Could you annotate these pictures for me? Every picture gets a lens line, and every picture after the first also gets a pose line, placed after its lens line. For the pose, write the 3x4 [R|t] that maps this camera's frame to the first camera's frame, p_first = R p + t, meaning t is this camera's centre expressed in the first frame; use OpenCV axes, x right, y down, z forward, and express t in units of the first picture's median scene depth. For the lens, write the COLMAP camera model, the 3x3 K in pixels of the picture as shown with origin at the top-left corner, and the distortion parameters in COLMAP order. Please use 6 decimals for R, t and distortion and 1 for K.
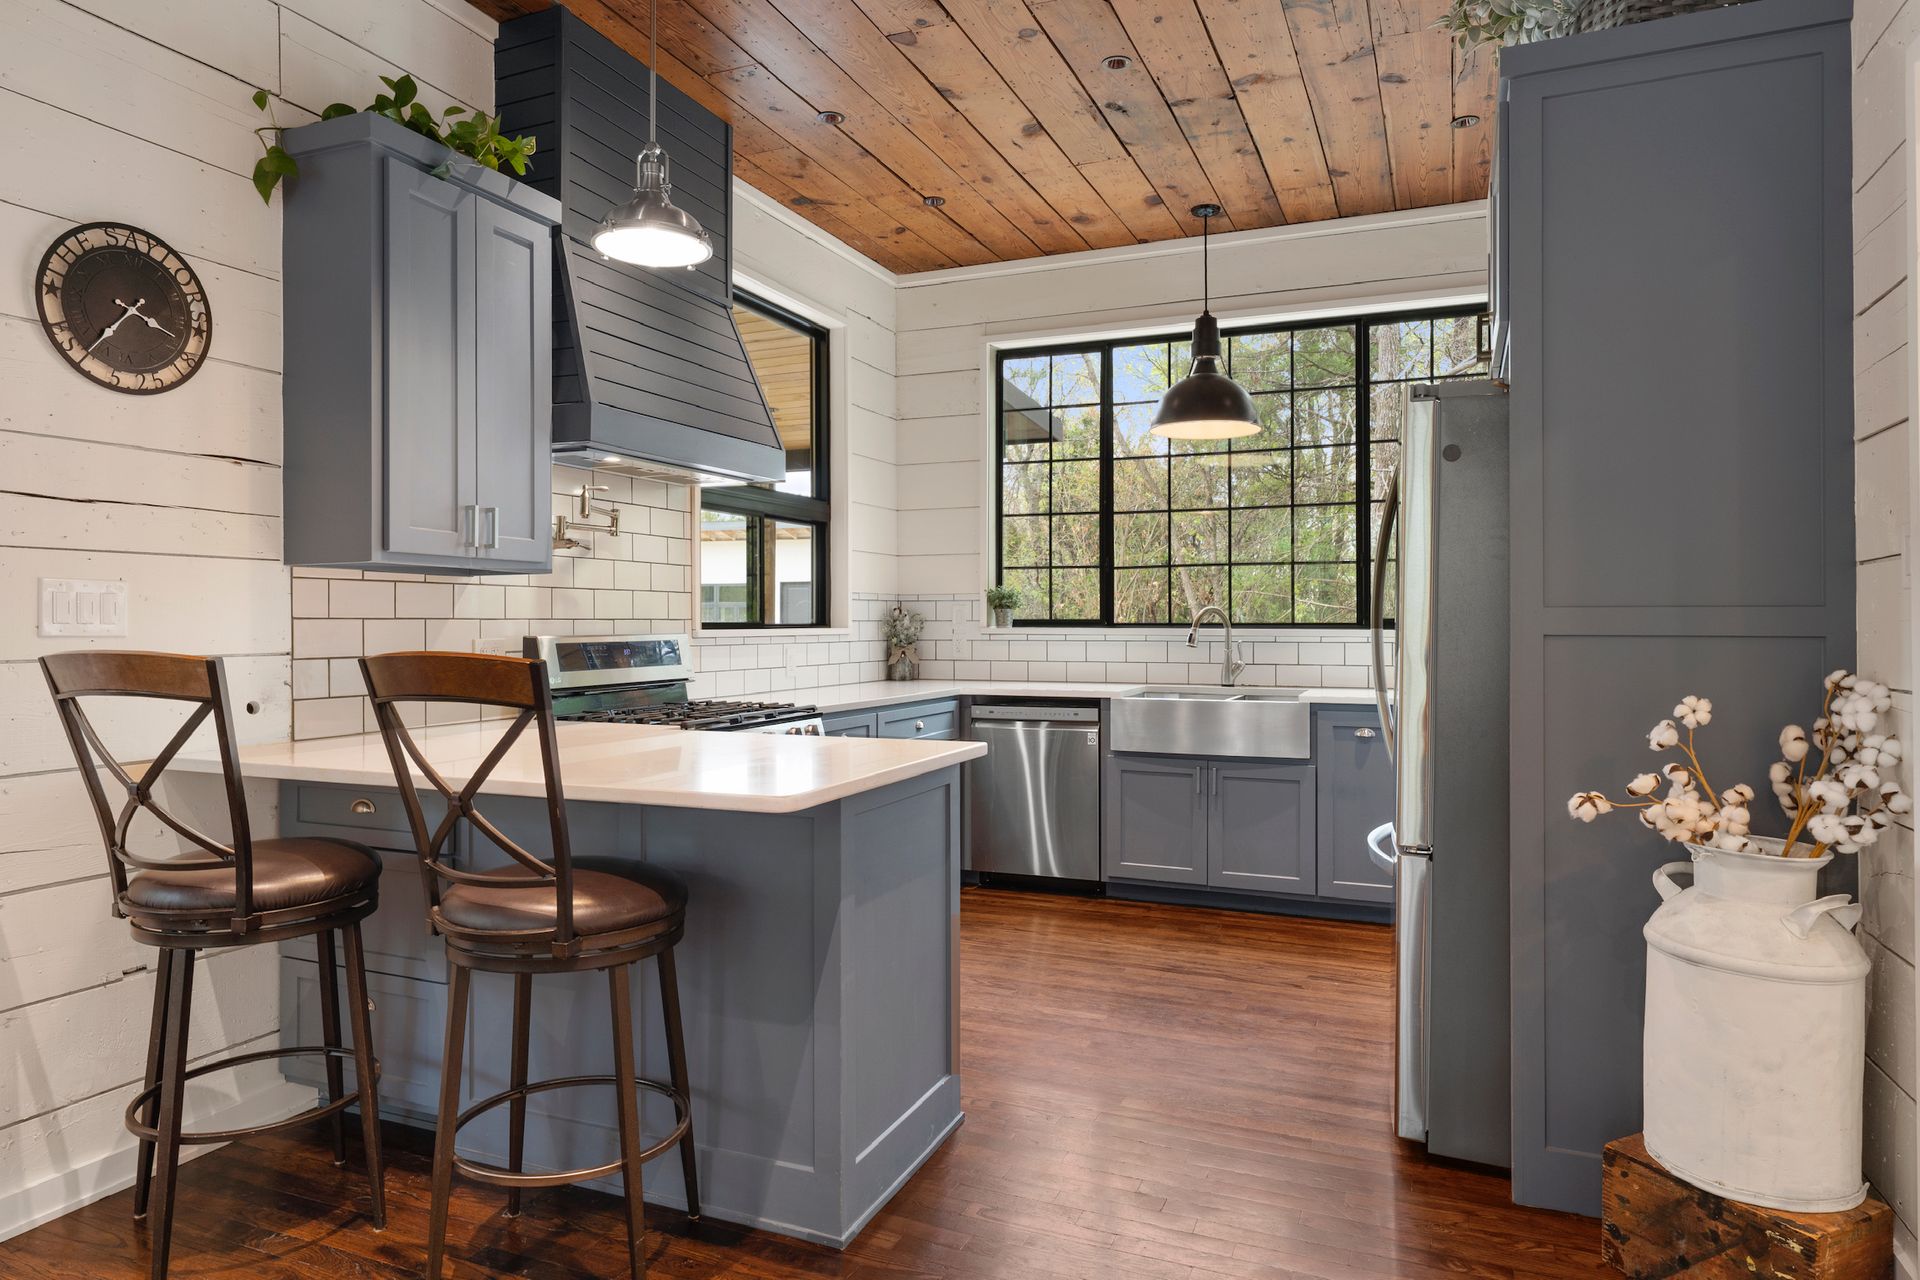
lens RADIAL K [[1171.7, 0, 951.5], [0, 1171.7, 630.0], [0, 0, 1]] dist [0.001903, 0.000441]
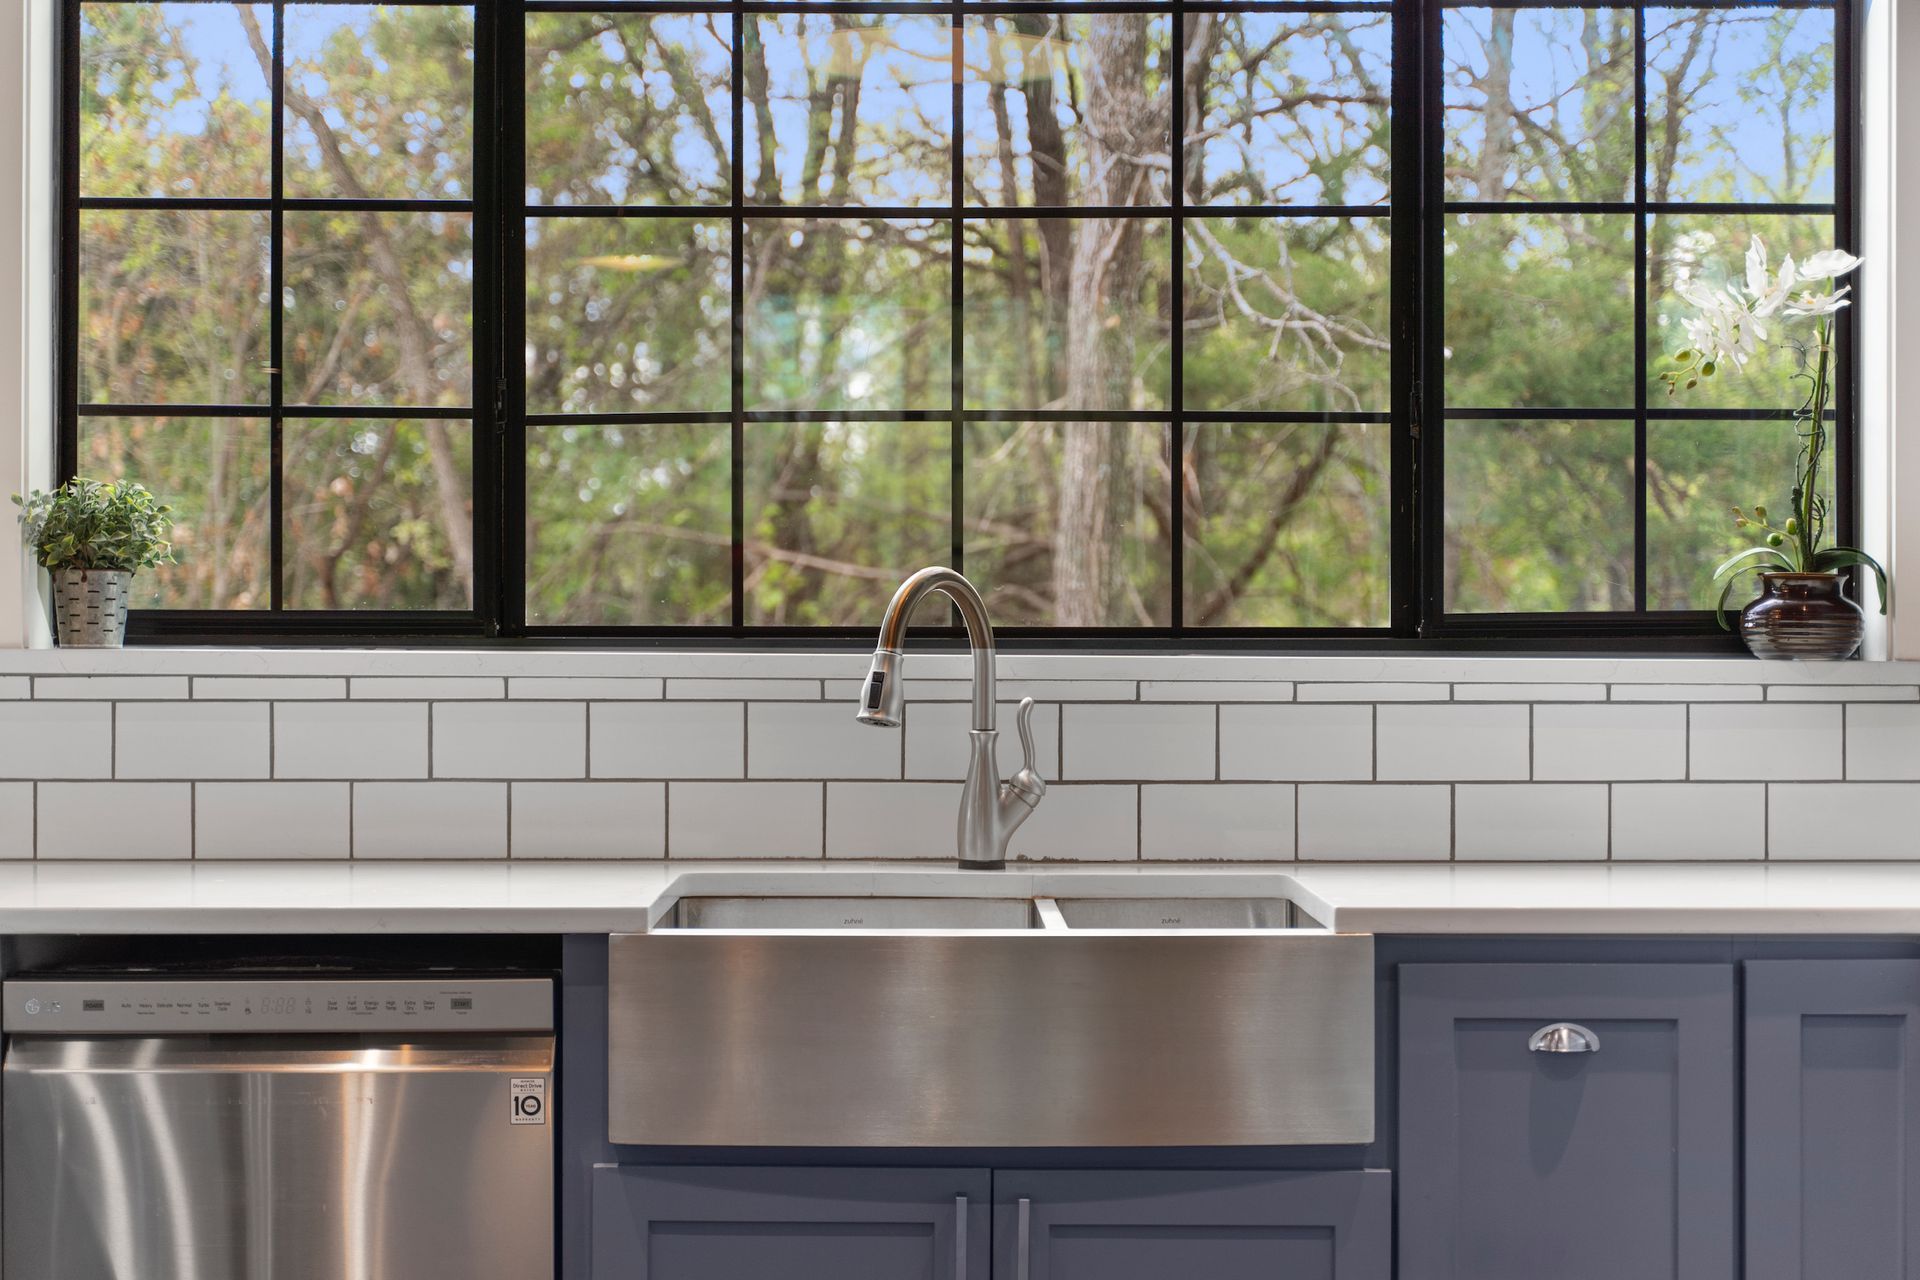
lens RADIAL K [[3108.5, 0, 964.6], [0, 3108.5, 648.0], [0, 0, 1]] dist [-0.003653, 0.000000]
pose [[0.915641, -0.000816, 0.401995, -0.057322], [-0.000575, 0.999994, 0.003340, -0.004734], [-0.401996, -0.003290, 0.915636, 0.350122]]
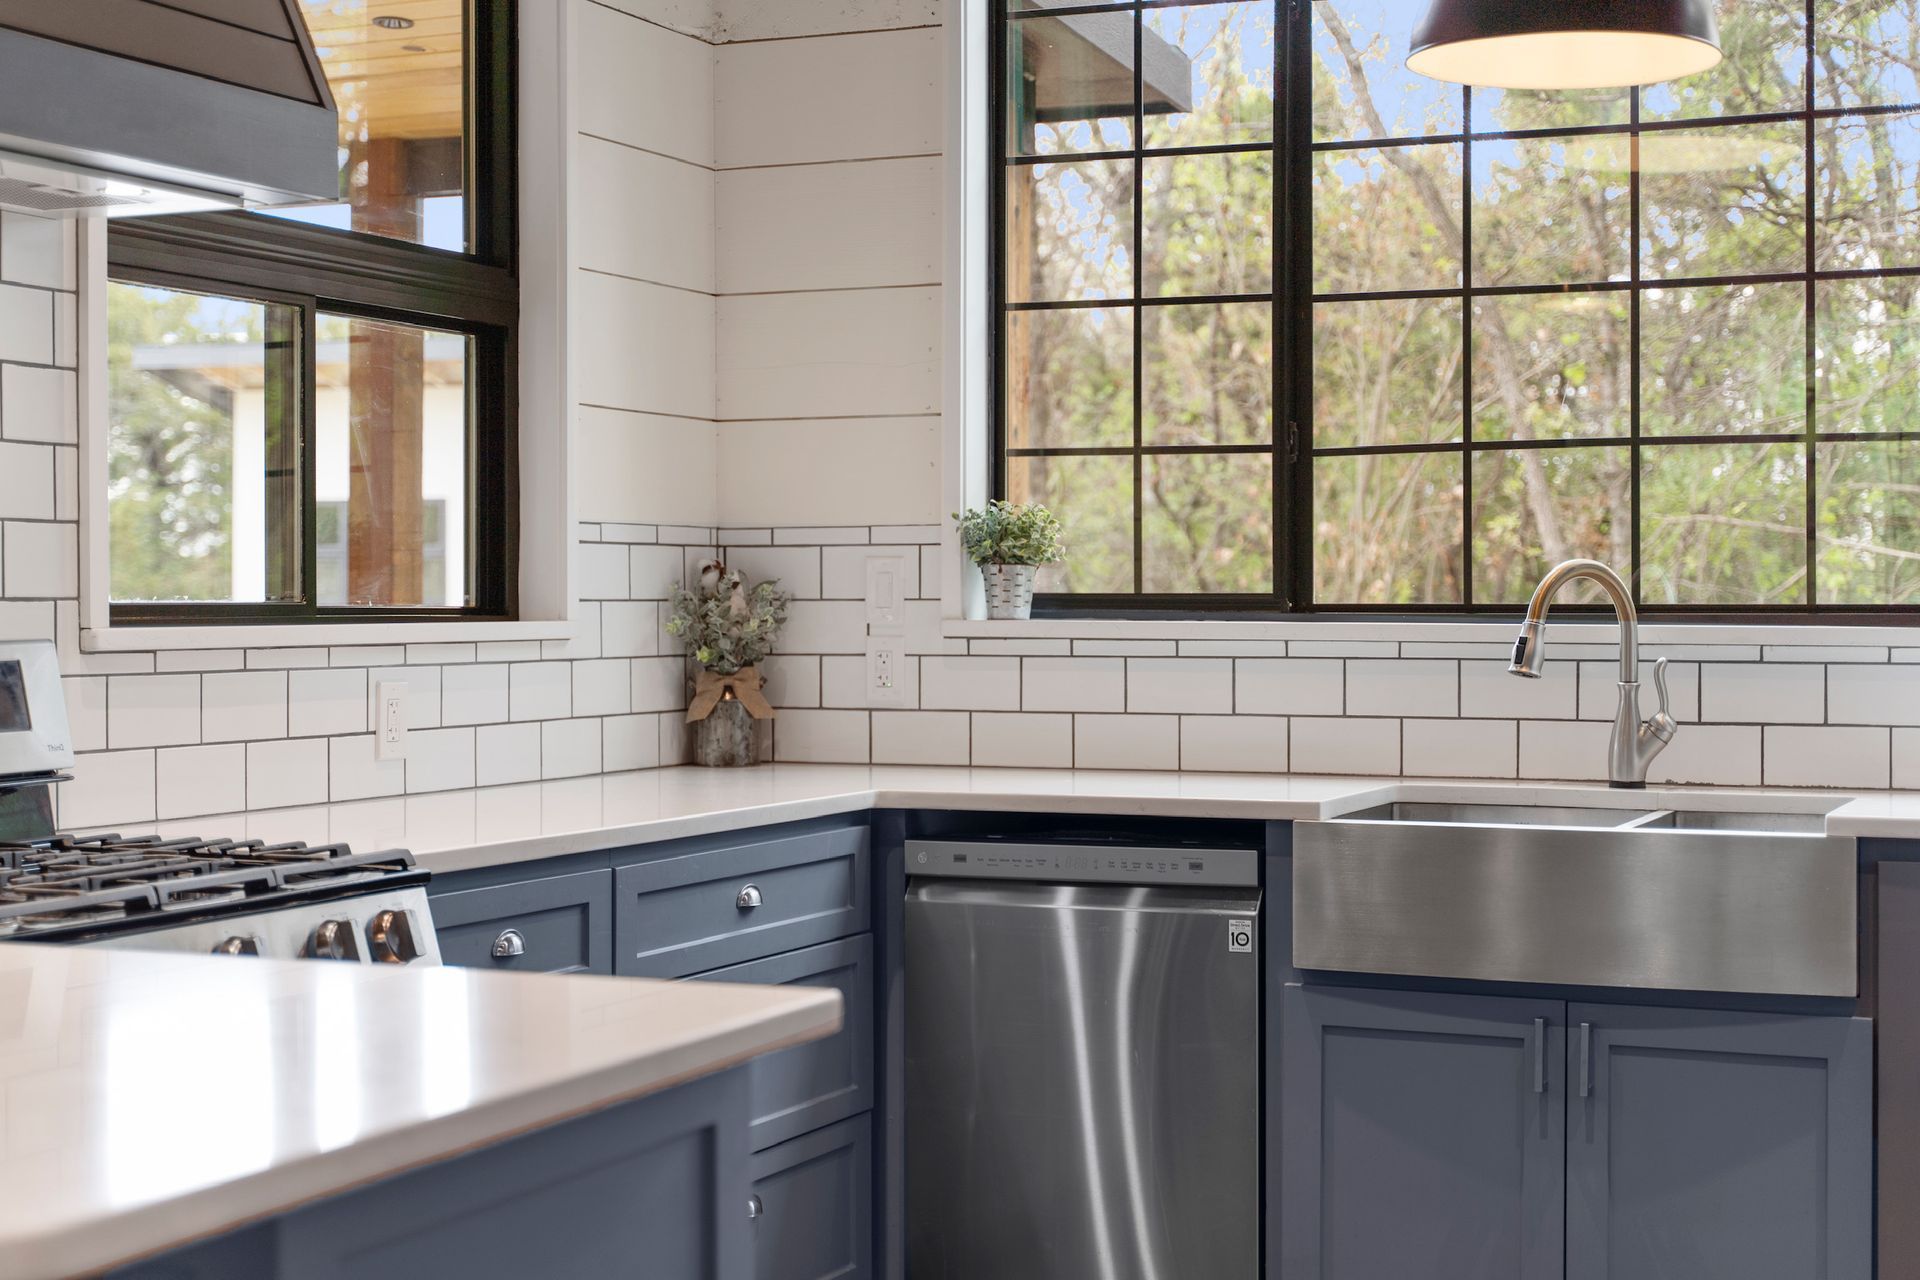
lens RADIAL K [[2931.3, 0, 950.4], [0, 2931.3, 628.1], [0, 0, 1]] dist [-0.012430, 0.000000]
pose [[0.999985, 0.000963, -0.005305, 0.035683], [-0.000938, 0.999989, 0.004660, -0.003765], [0.005309, -0.004655, 0.999975, 0.112355]]
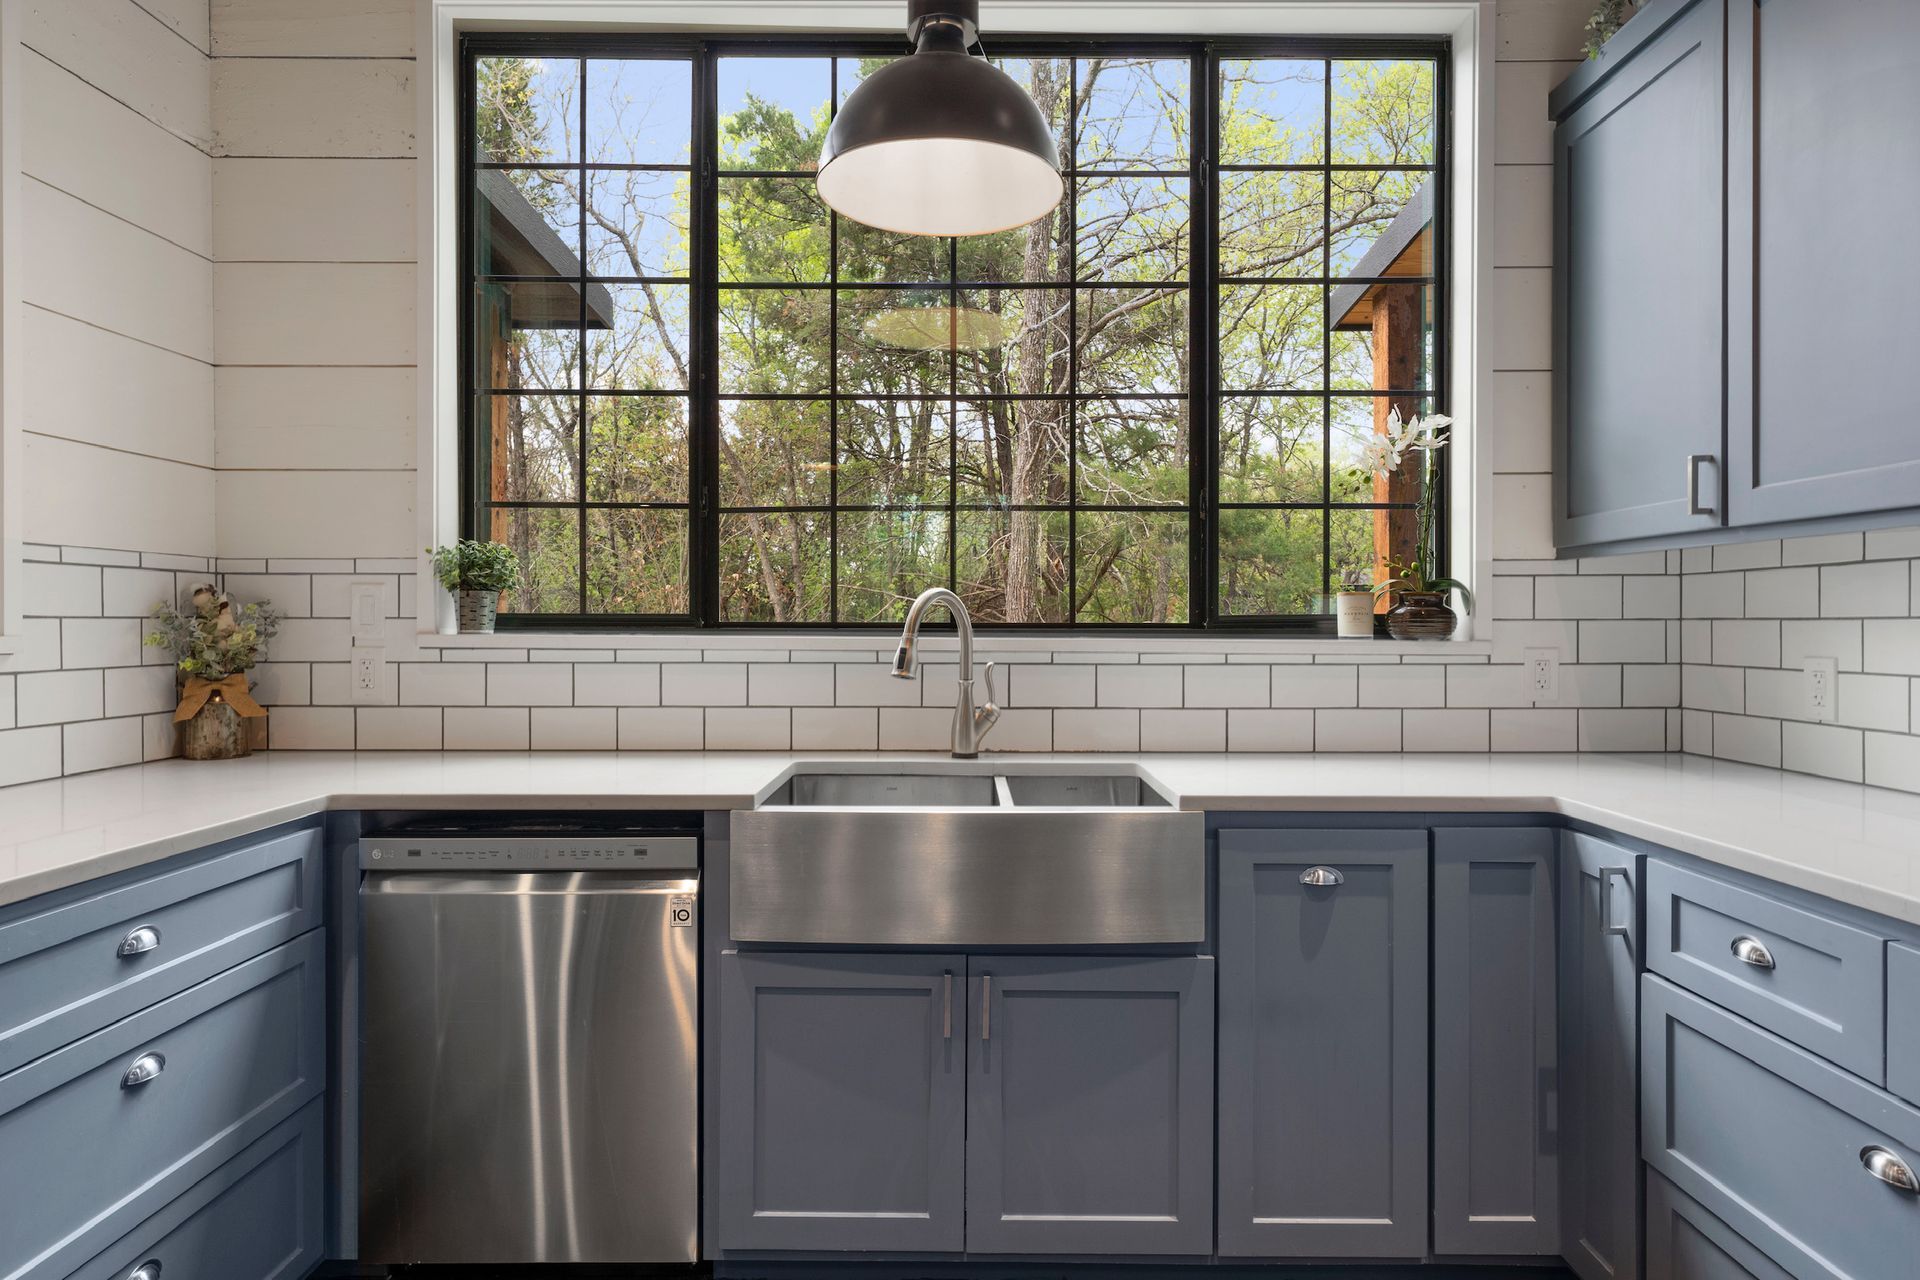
lens RADIAL K [[1090.8, 0, 950.2], [0, 1090.8, 626.7], [0, 0, 1]] dist [0.006372, -0.004000]
pose [[0.924286, 0.001826, 0.381697, 0.059621], [-0.001182, 0.999997, -0.001922, -0.004382], [-0.381699, 0.001325, 0.924286, 0.596784]]
